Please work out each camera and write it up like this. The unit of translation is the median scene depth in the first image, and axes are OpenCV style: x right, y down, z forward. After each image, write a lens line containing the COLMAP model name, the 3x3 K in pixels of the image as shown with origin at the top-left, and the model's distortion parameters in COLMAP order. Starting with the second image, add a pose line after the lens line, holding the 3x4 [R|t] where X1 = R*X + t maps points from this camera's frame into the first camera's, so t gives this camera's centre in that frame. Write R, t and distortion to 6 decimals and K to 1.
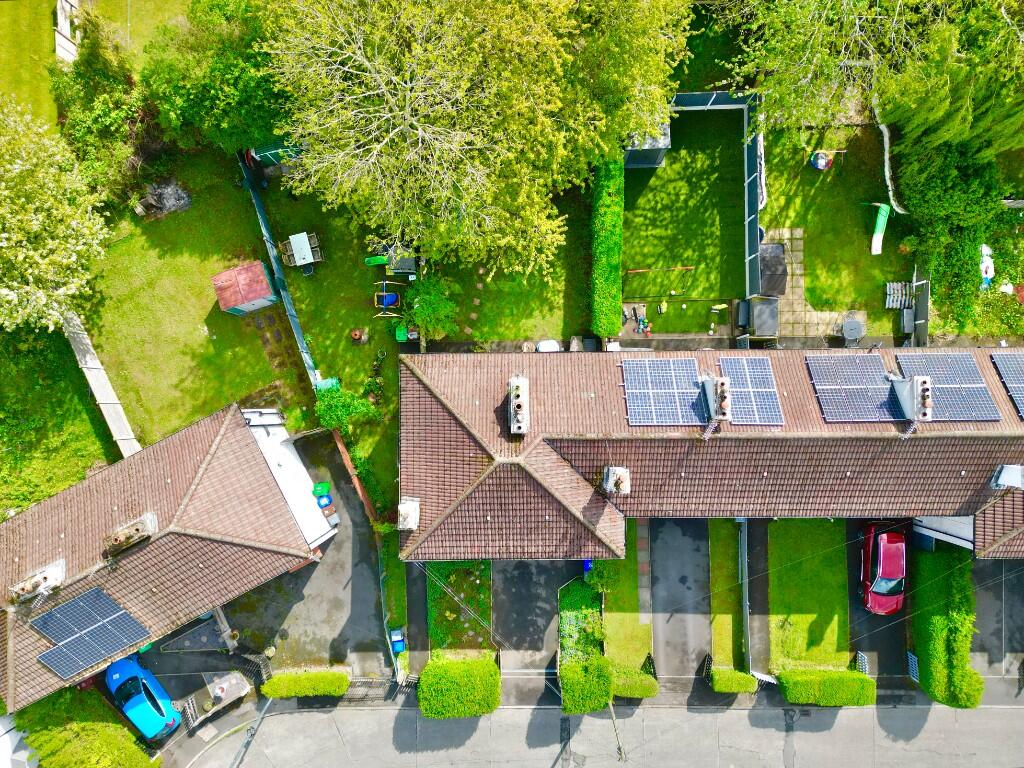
lens RADIAL K [[707.2, 0, 512.6], [0, 707.2, 384.7], [0, 0, 1]] dist [0.032536, -0.000067]
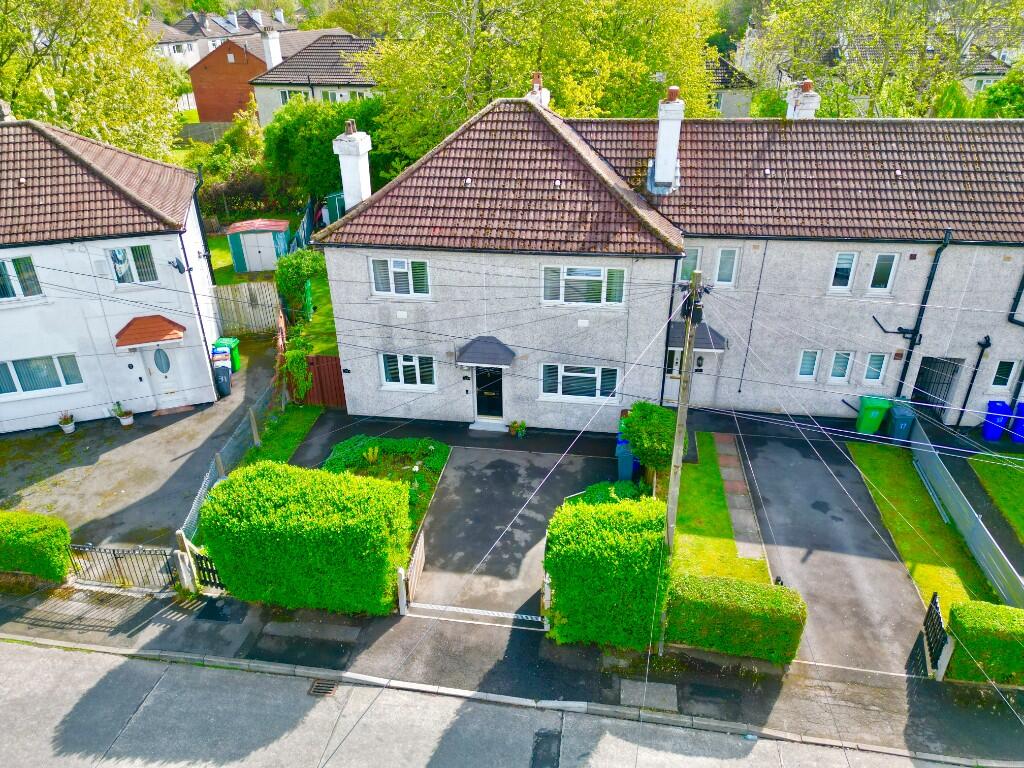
lens RADIAL K [[707.2, 0, 511.3], [0, 707.2, 384.5], [0, 0, 1]] dist [0.032536, -0.000067]
pose [[0.987125, 0.078294, -0.139479, 0.091102], [-0.159819, 0.518091, -0.840261, 0.679576], [0.006476, 0.851734, 0.523934, 0.669401]]
